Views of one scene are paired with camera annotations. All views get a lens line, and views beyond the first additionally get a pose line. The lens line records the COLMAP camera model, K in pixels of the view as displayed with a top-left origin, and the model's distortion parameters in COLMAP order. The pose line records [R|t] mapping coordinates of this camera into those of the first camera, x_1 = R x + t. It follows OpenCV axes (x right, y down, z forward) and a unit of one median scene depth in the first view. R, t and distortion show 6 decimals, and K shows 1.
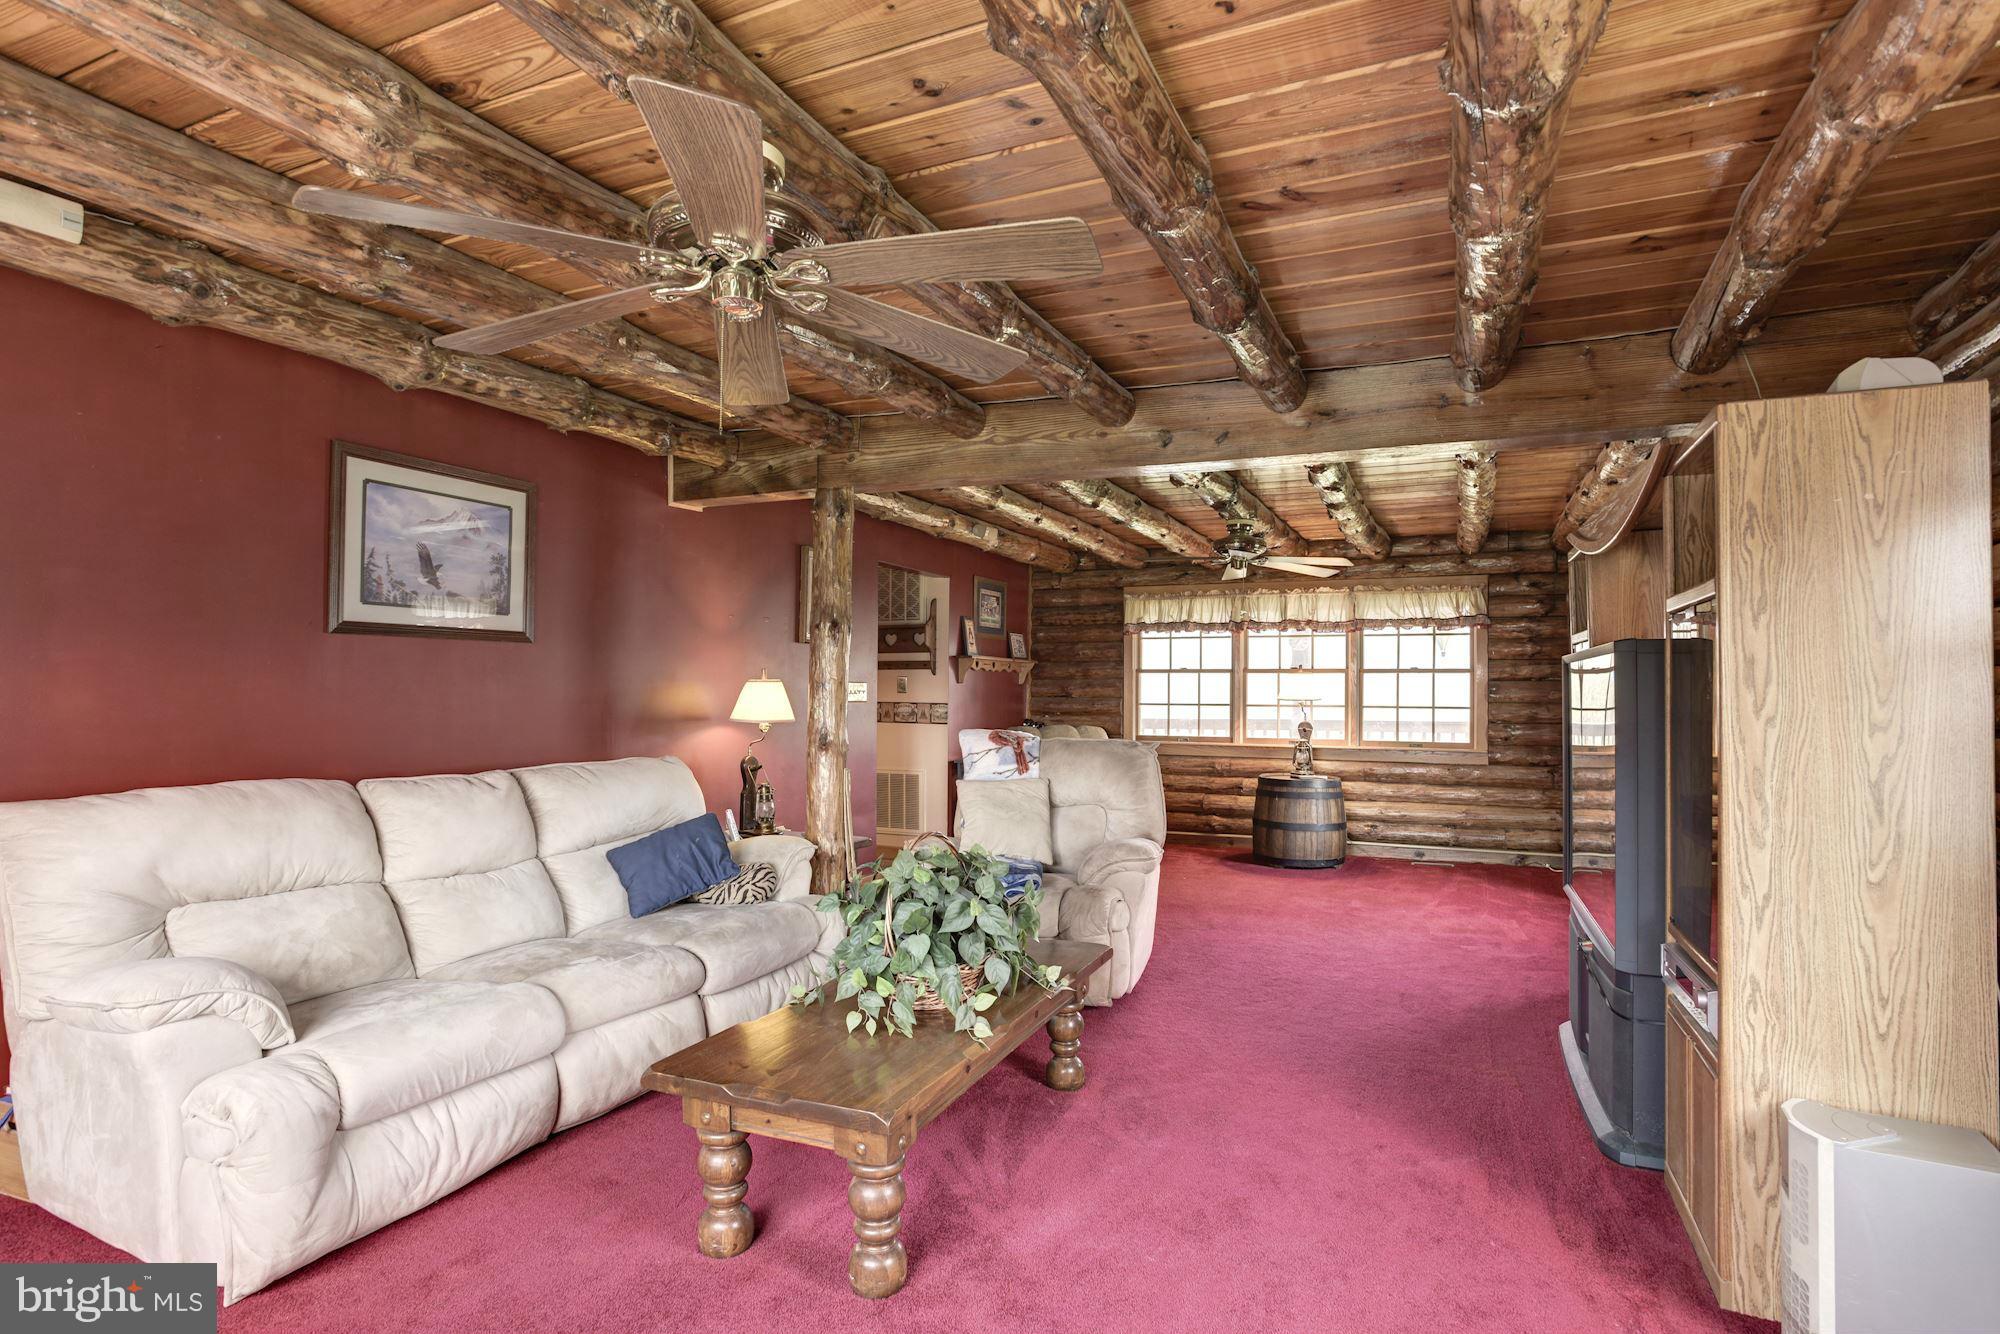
lens RADIAL K [[1012.7, 0, 995.7], [0, 1012.7, 686.4], [0, 0, 1]] dist [-0.018624, -0.000197]
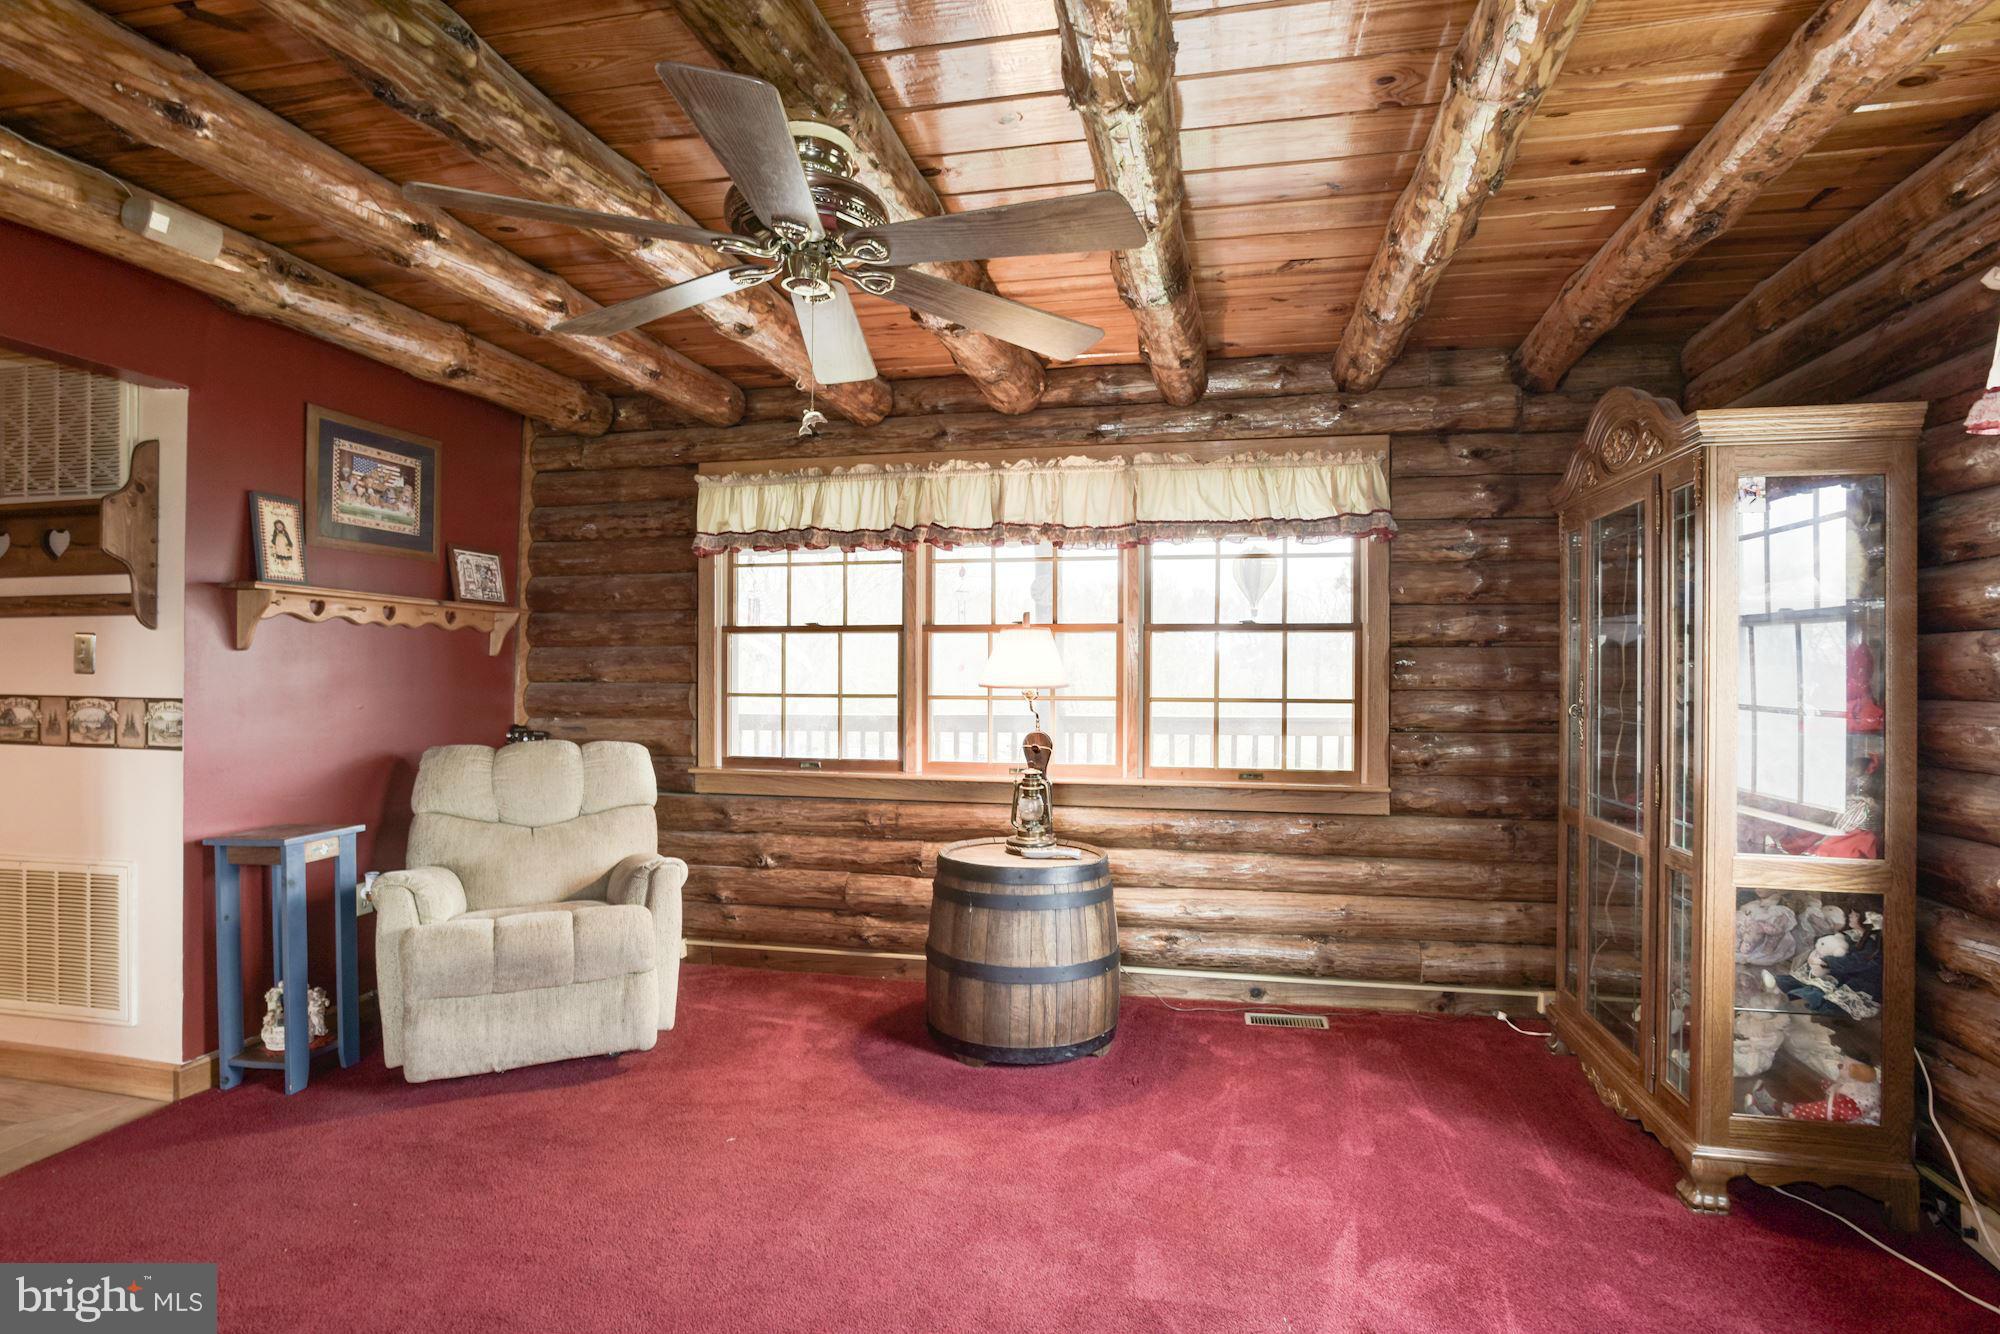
lens RADIAL K [[994.2, 0, 1009.3], [0, 994.2, 675.3], [0, 0, 1]] dist [-0.002889, -0.000394]
pose [[0.974512, -0.002561, 0.224320, 0.185024], [0.000816, 0.999969, 0.007874, 0.004401], [-0.224334, -0.007490, 0.974484, 0.536470]]
